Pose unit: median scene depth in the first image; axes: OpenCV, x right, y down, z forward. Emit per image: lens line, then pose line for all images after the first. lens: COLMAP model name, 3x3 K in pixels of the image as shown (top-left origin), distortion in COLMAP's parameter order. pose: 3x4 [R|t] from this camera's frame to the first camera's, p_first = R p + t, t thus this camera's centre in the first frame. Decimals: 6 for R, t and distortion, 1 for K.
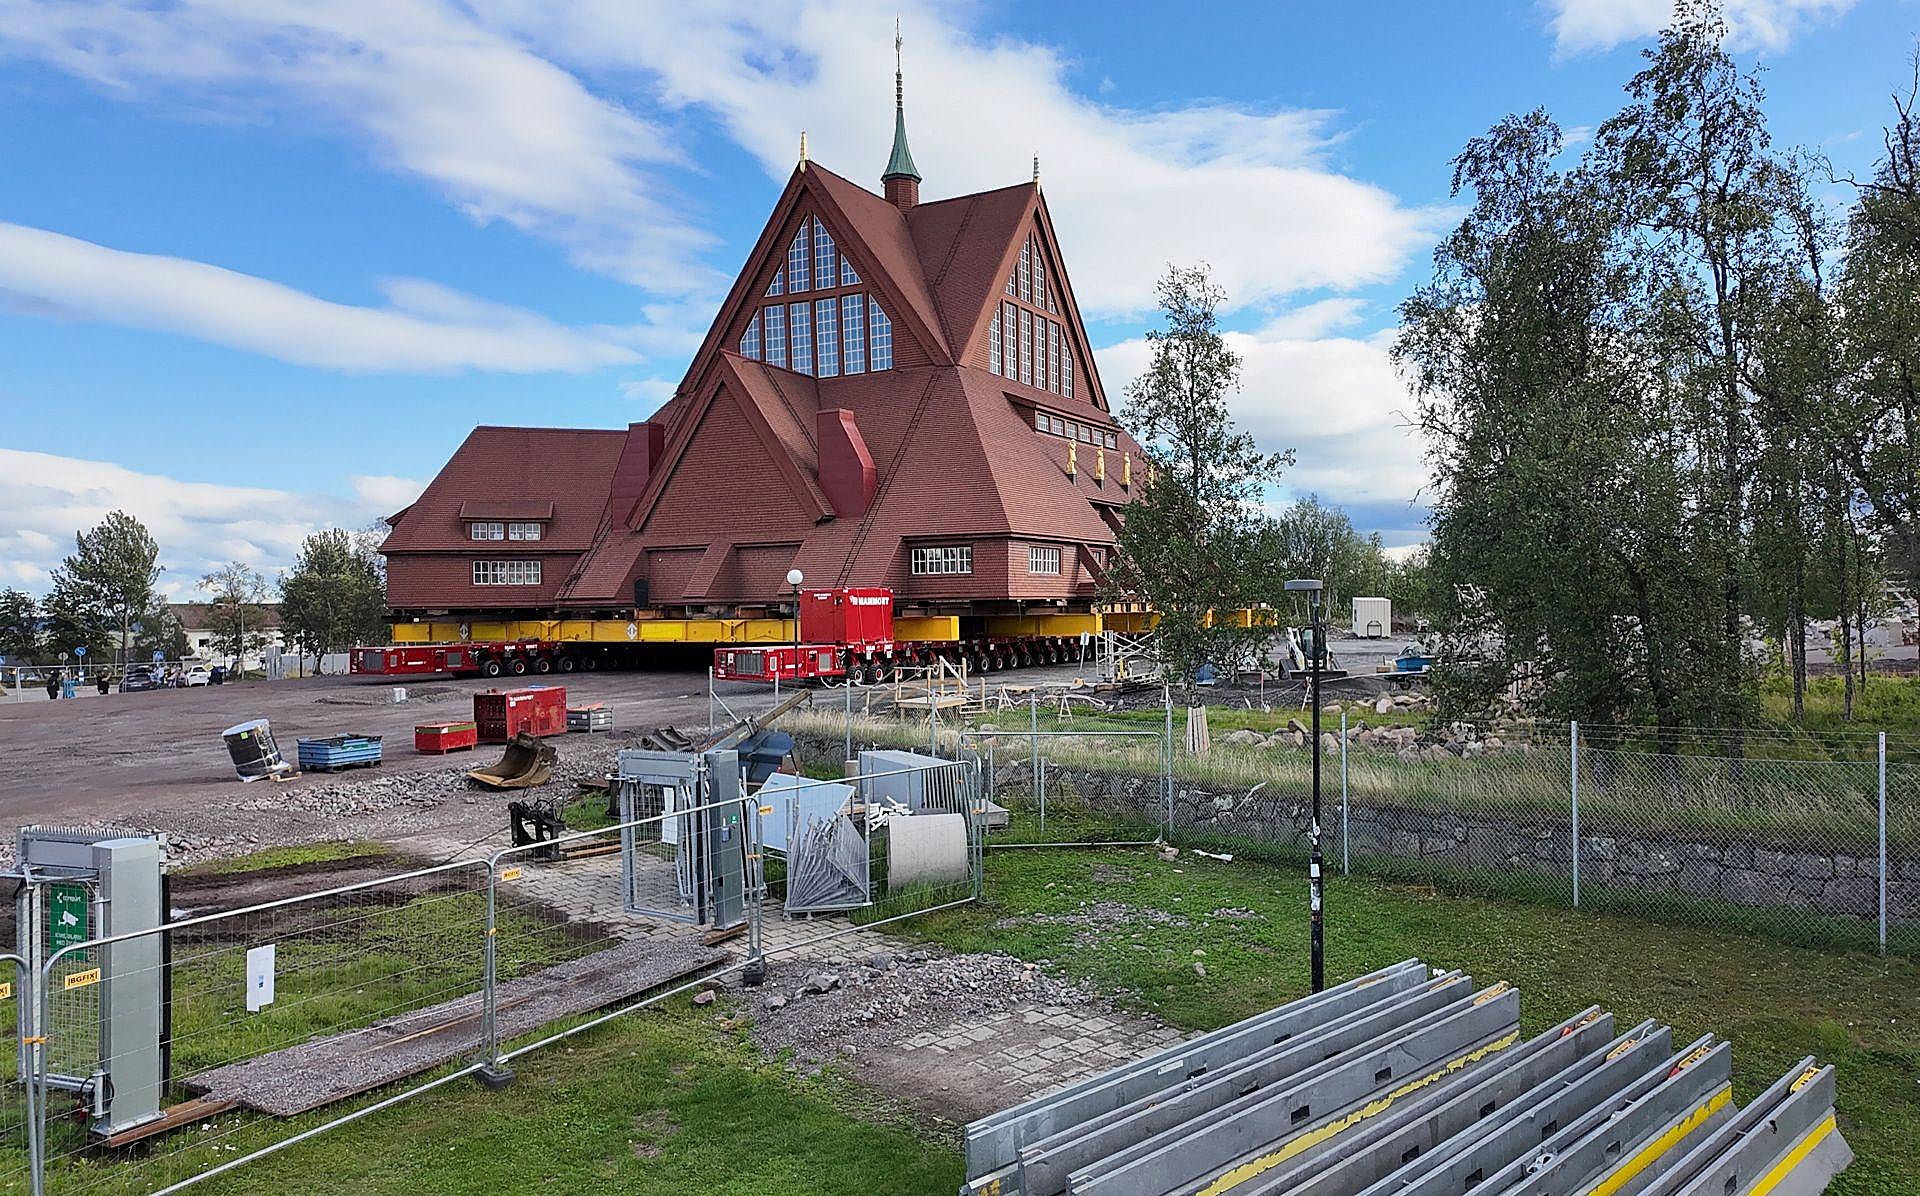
lens RADIAL K [[1275.6, 0, 1053.2], [0, 1275.6, 616.9], [0, 0, 1]] dist [0.070809, -0.000666]
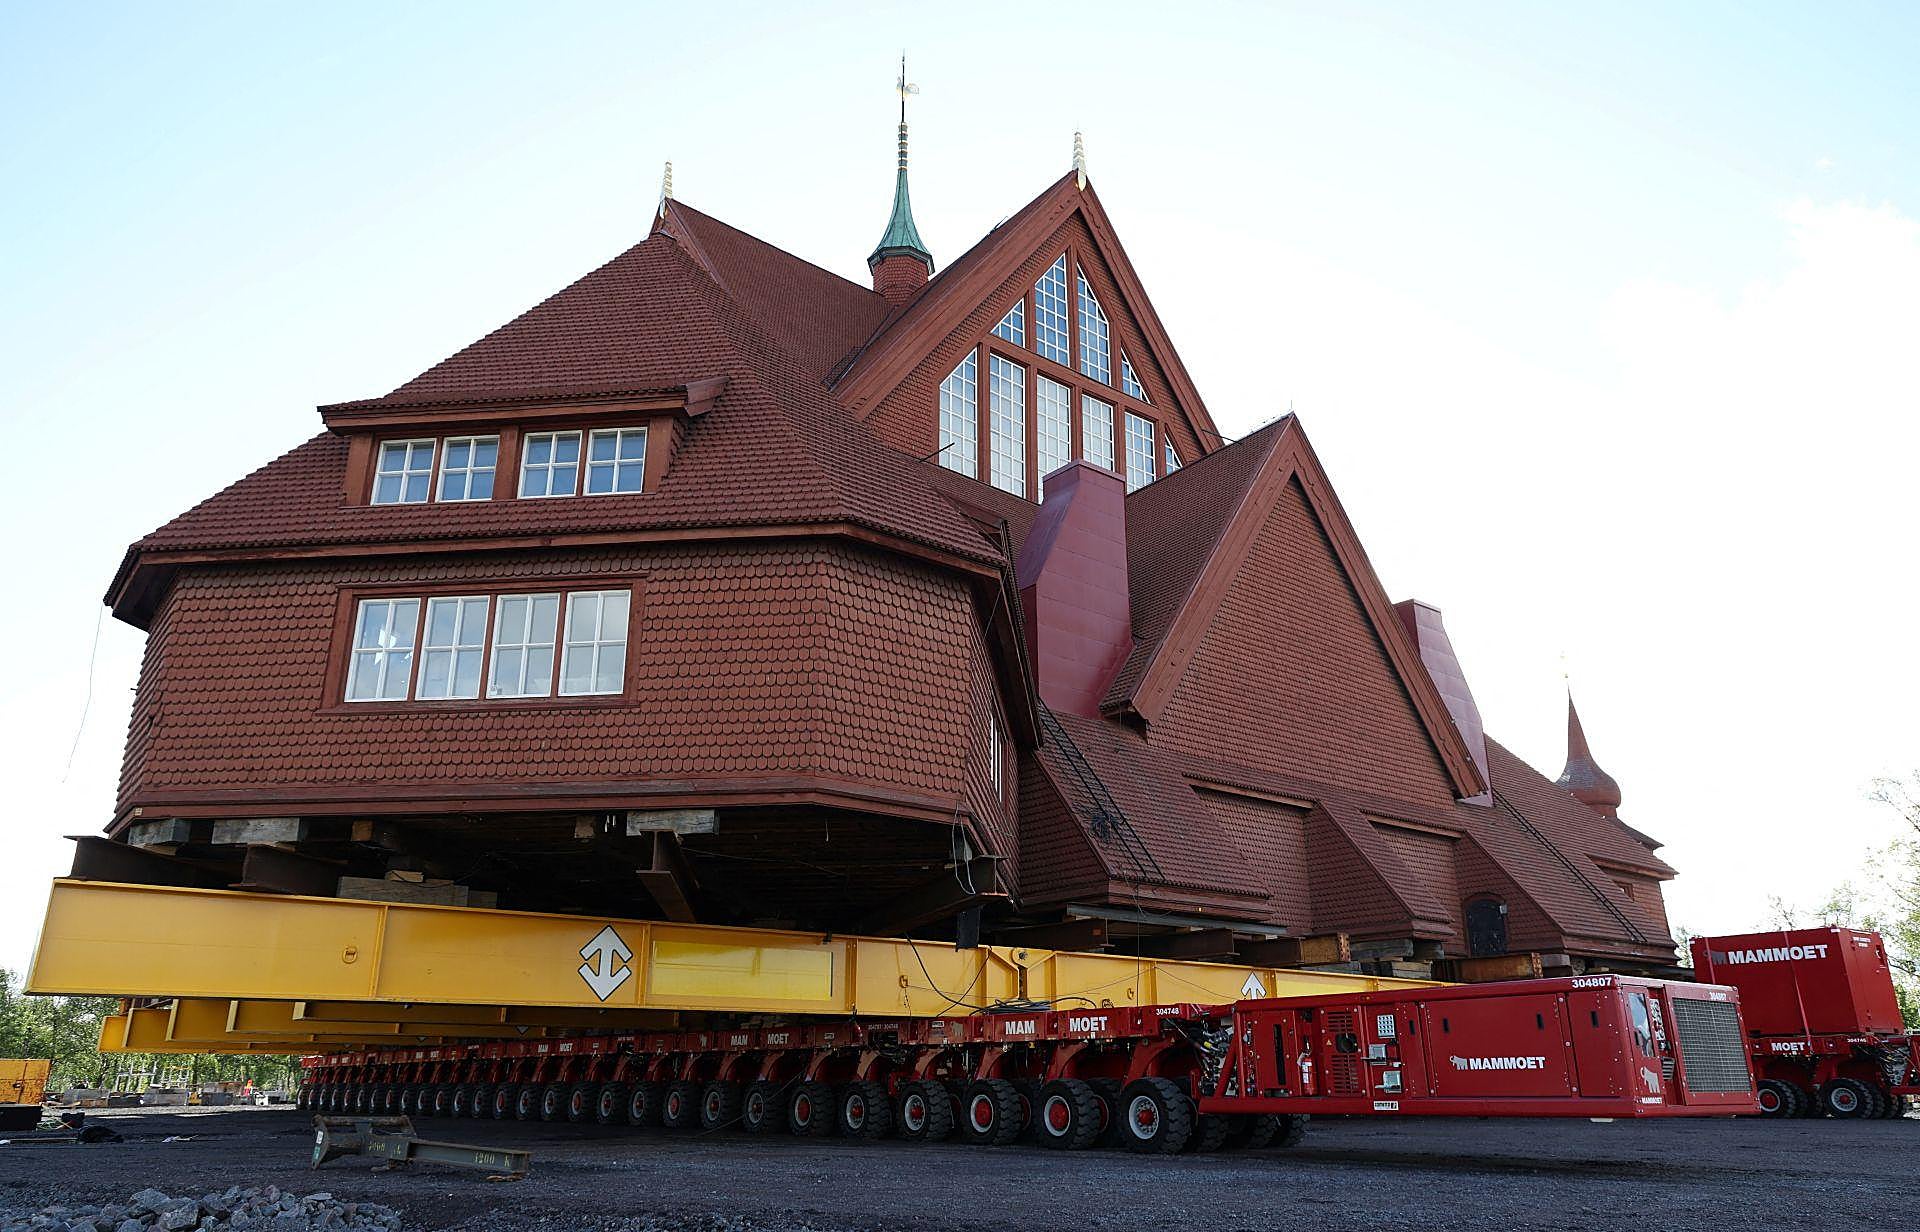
lens RADIAL K [[1295.3, 0, 960.0], [0, 1295.3, 616.0], [0, 0, 1]] dist [0.000895, 0.003550]
pose [[0.405855, 0.318205, 0.856754, -0.655075], [0.004609, 0.936707, -0.350084, 0.034695], [-0.913926, 0.146032, 0.378701, 0.868098]]
